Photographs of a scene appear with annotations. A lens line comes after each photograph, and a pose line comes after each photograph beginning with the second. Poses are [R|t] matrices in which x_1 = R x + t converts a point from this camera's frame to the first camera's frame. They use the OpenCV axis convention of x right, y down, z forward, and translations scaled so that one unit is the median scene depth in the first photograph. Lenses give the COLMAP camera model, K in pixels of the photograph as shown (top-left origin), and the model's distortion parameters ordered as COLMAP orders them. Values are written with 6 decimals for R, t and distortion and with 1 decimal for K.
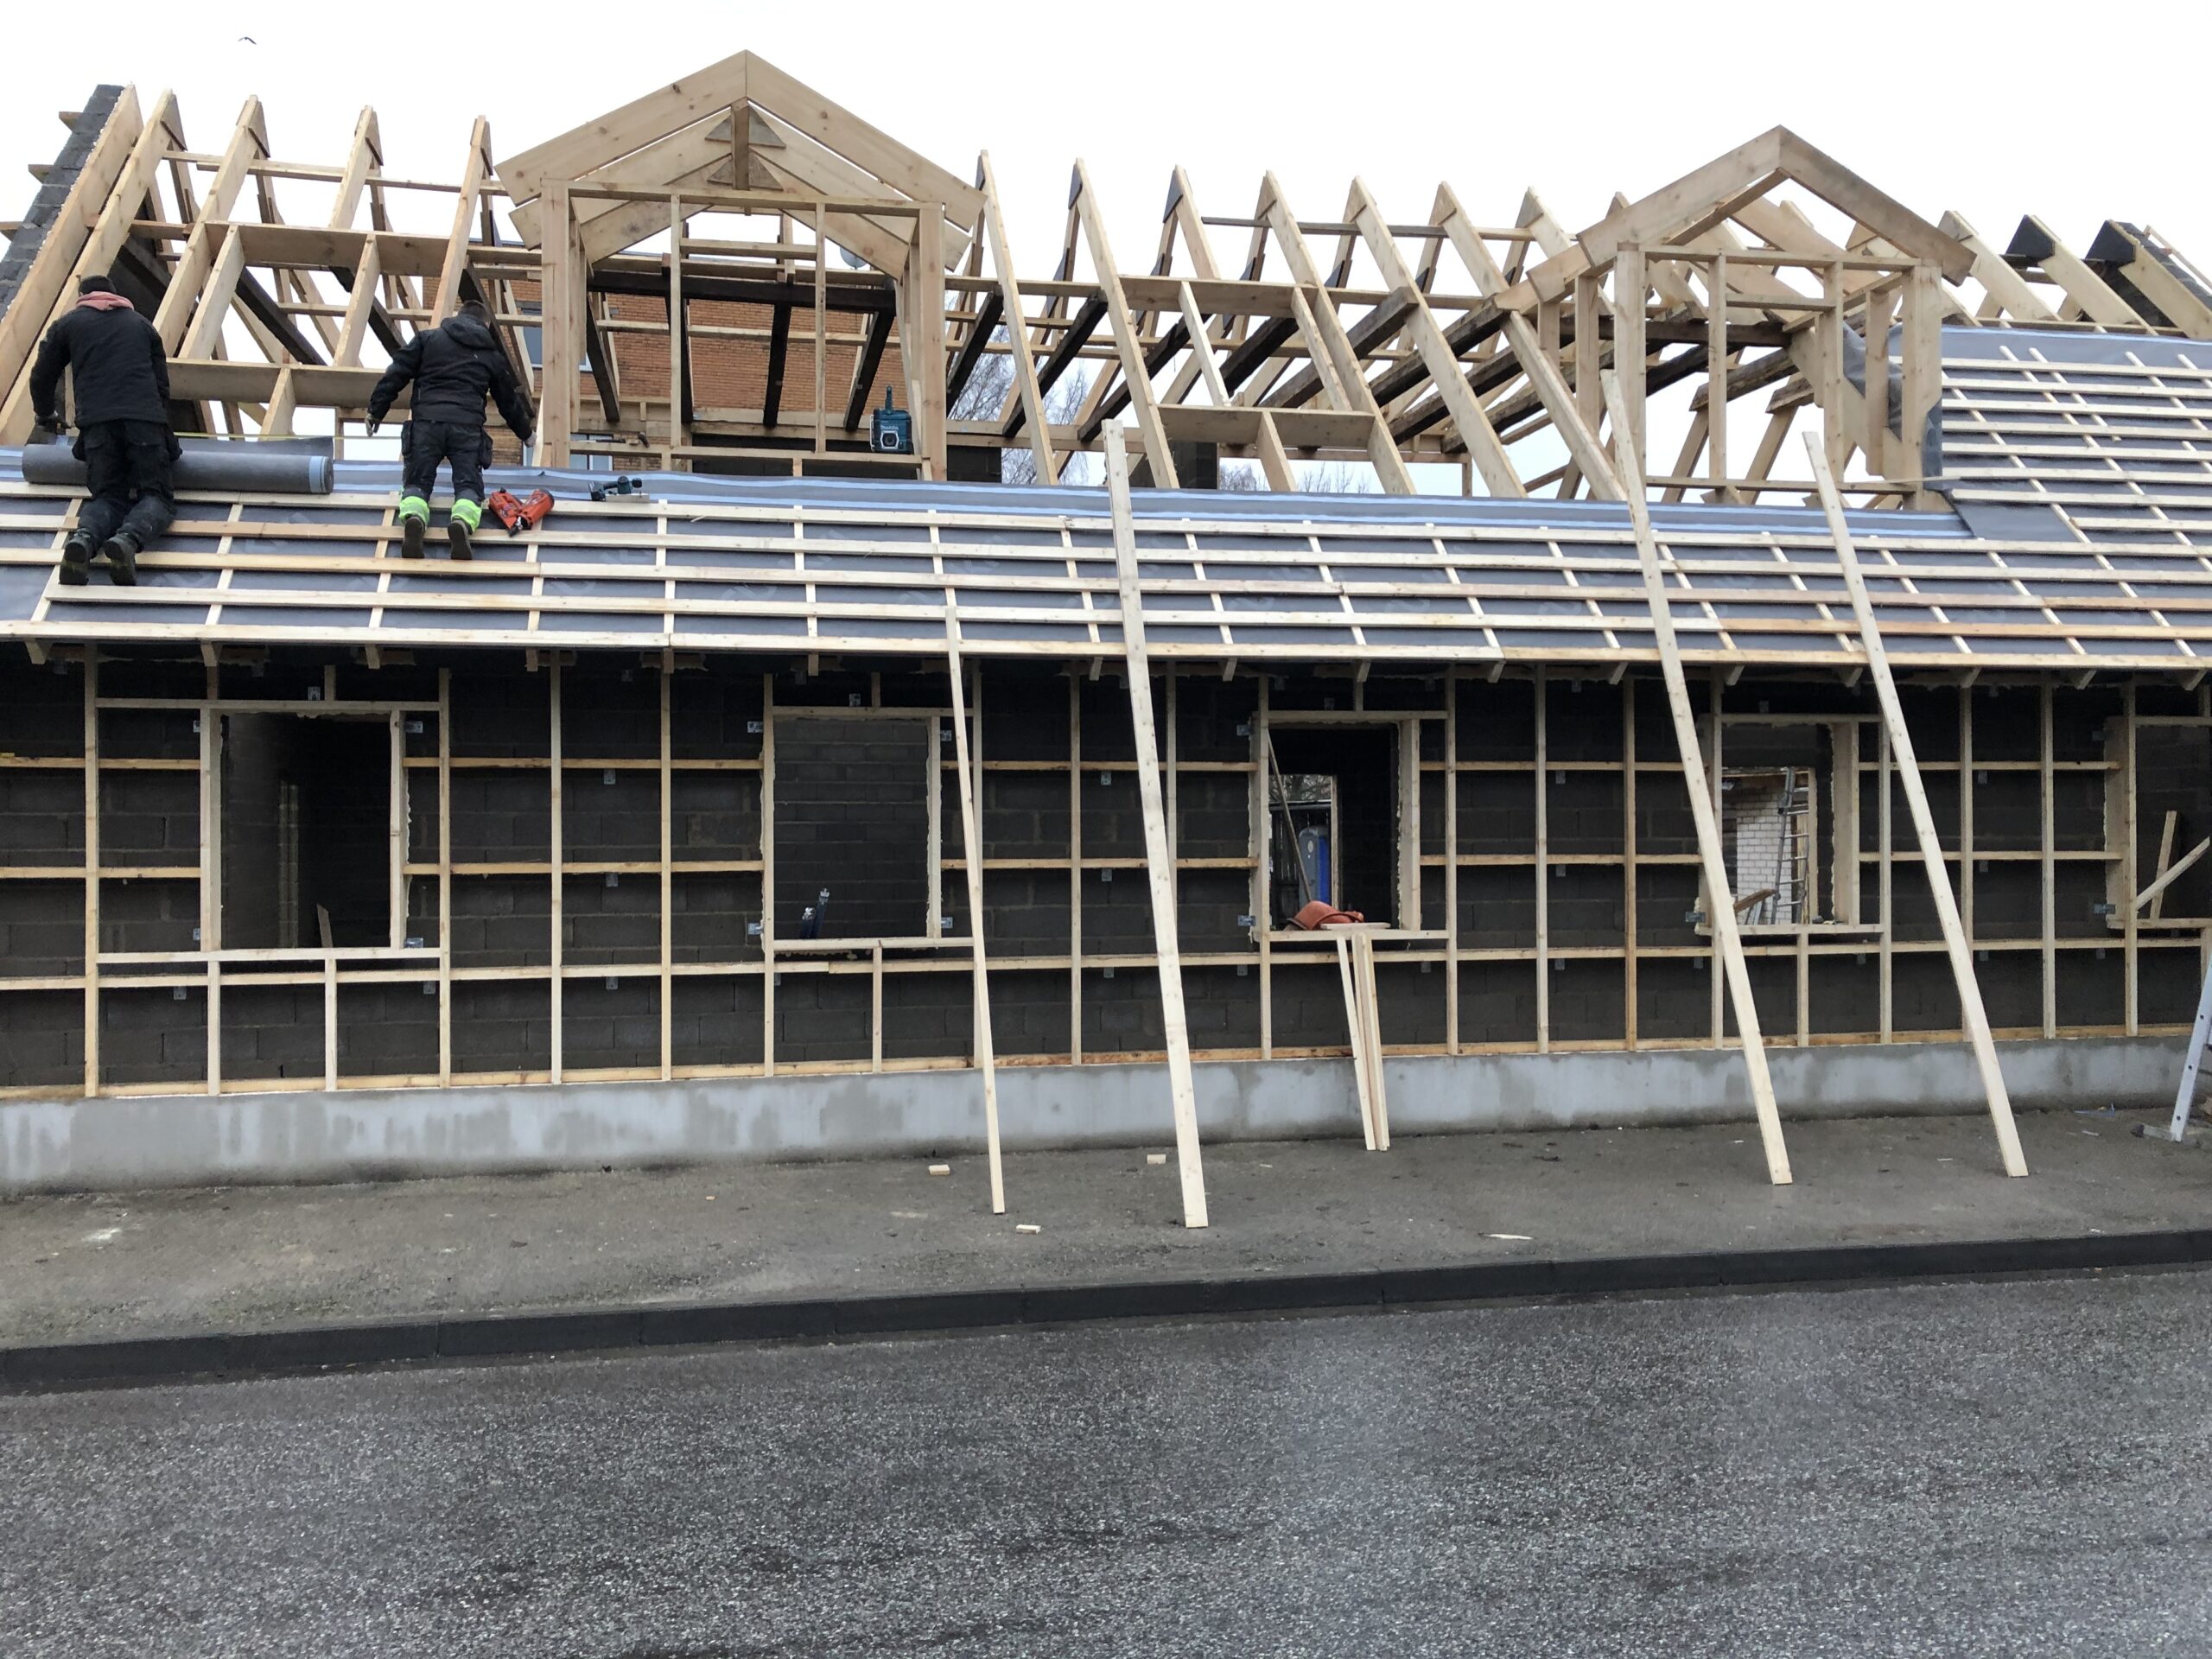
lens RADIAL K [[1802.8, 0, 1106.0], [0, 1802.8, 829.5], [0, 0, 1]] dist [0.086260, -0.005040]
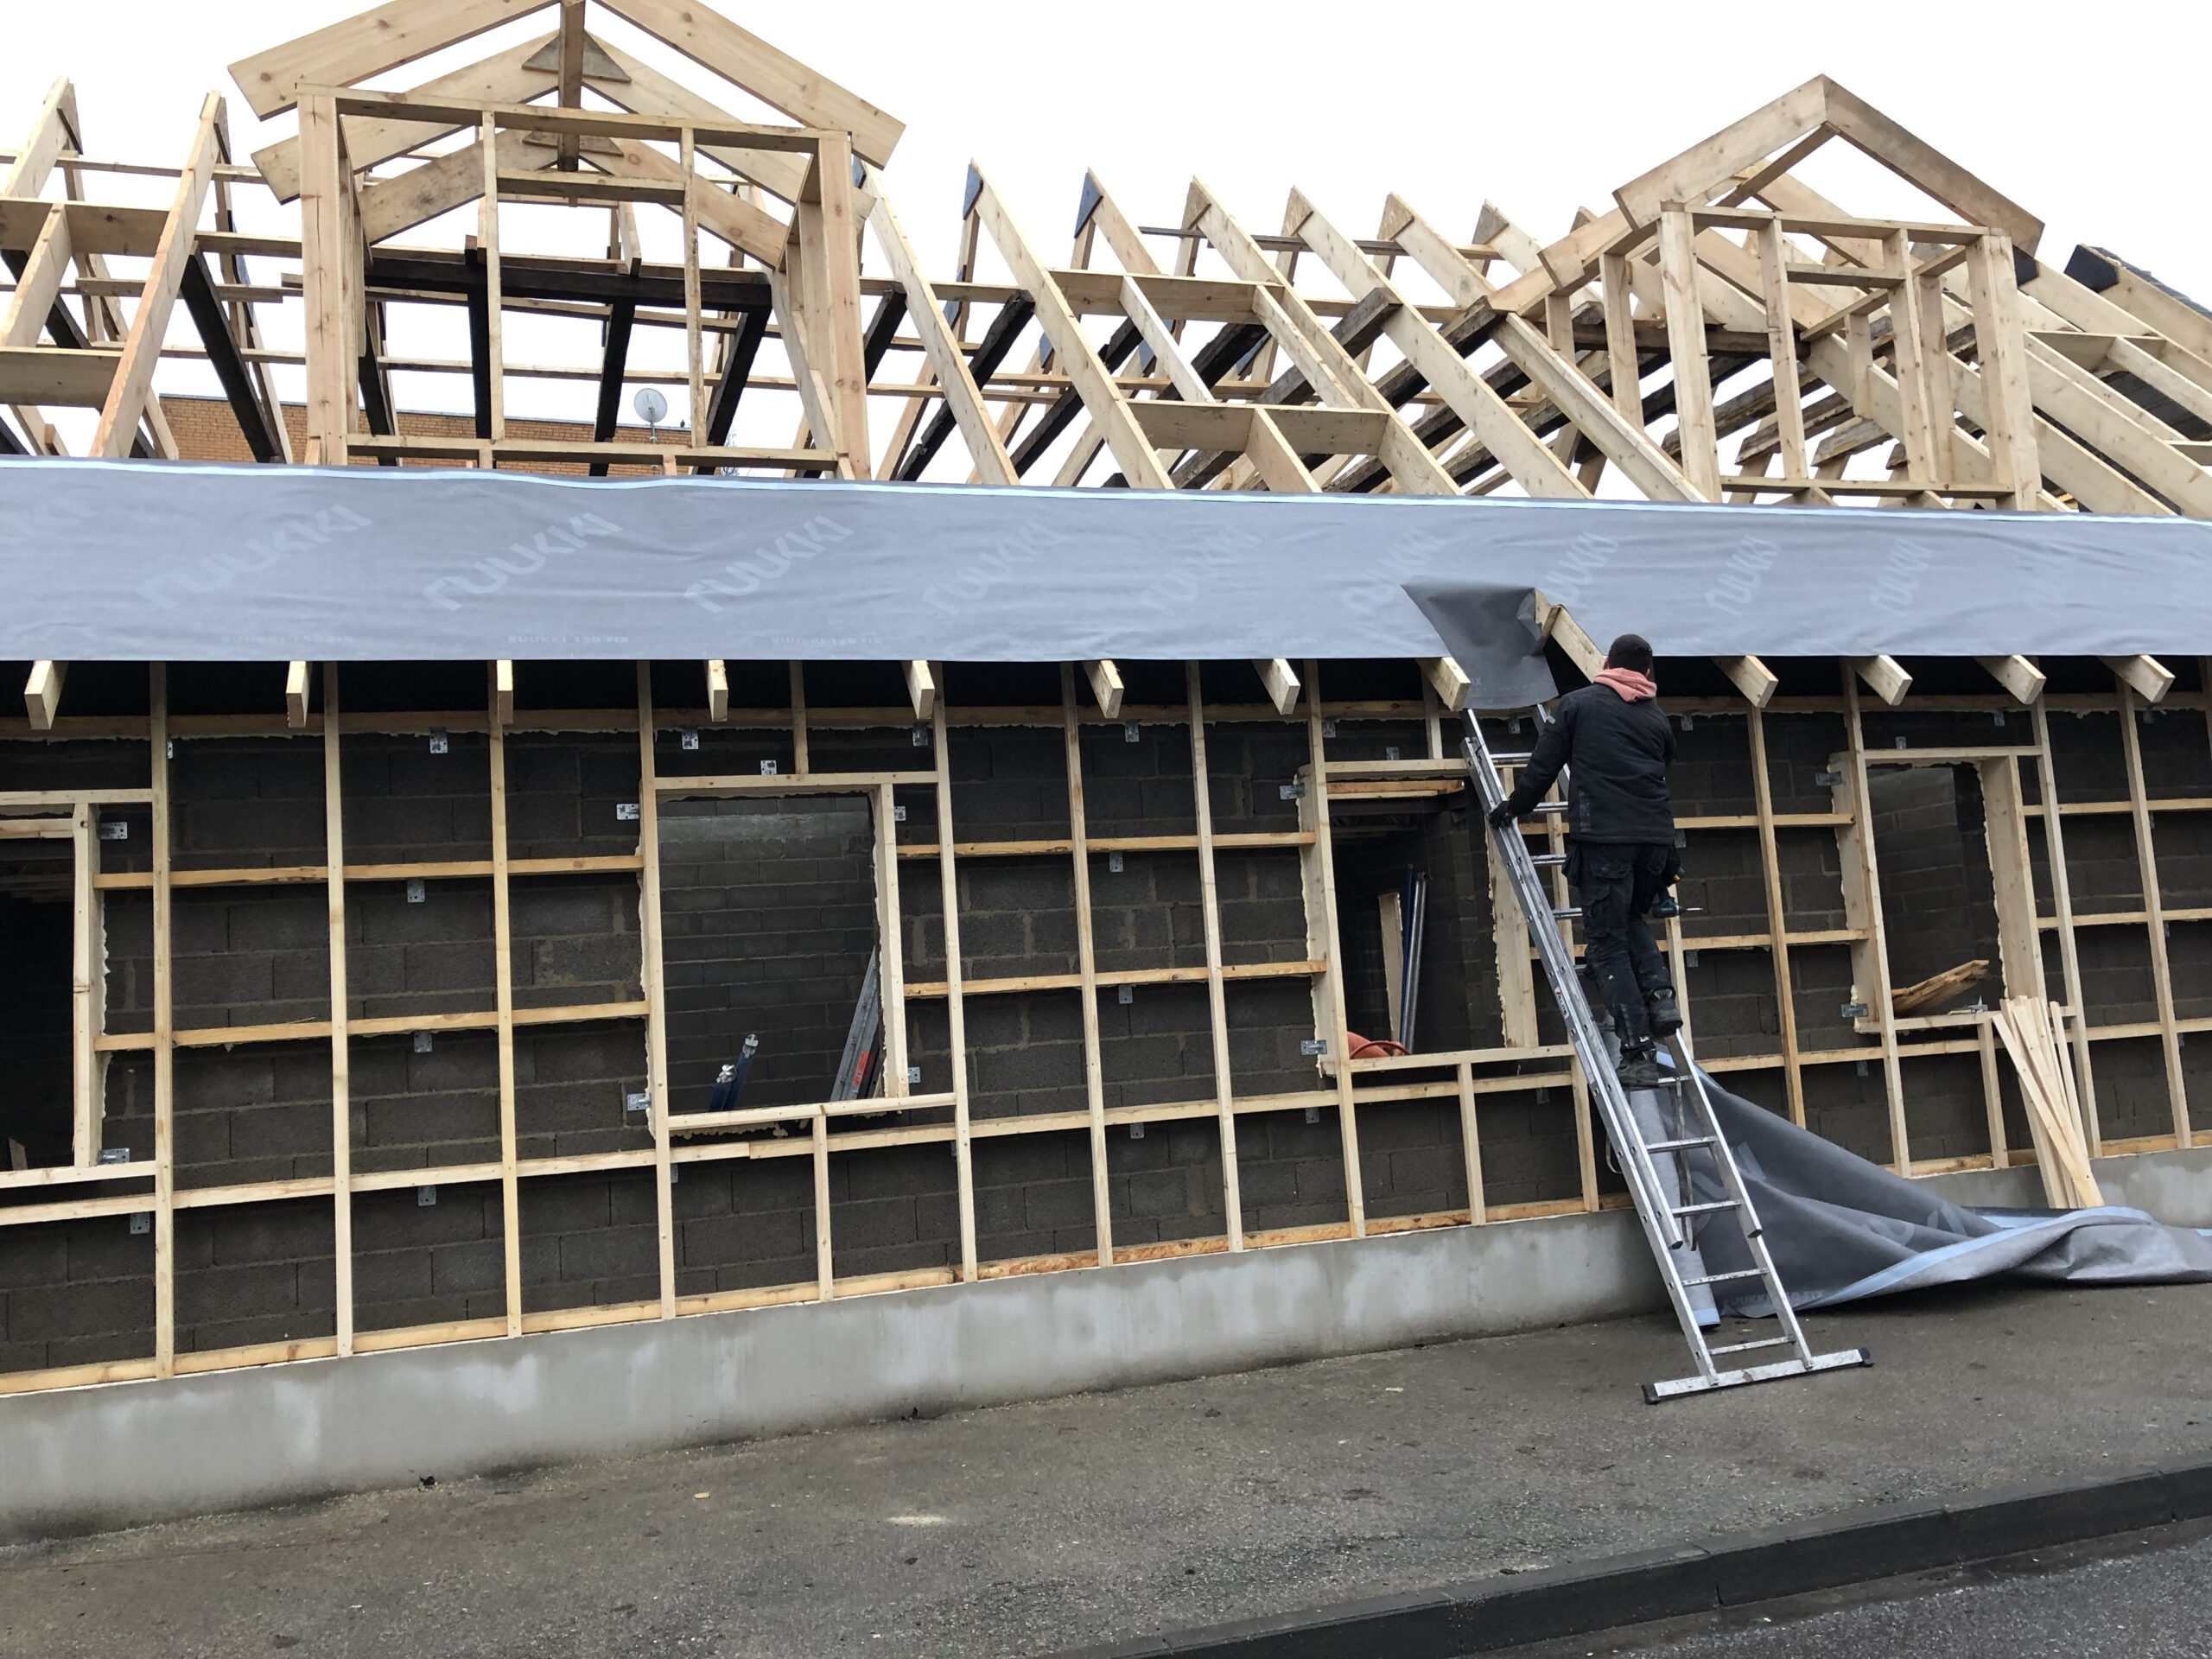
lens RADIAL K [[1806.0, 0, 1106.0], [0, 1806.0, 829.5], [0, 0, 1]] dist [0.023013, 0.045804]
pose [[0.991751, -0.051804, 0.117244, -0.092186], [0.064054, 0.992591, -0.103248, 0.034557], [-0.111027, 0.109906, 0.987721, 0.284793]]
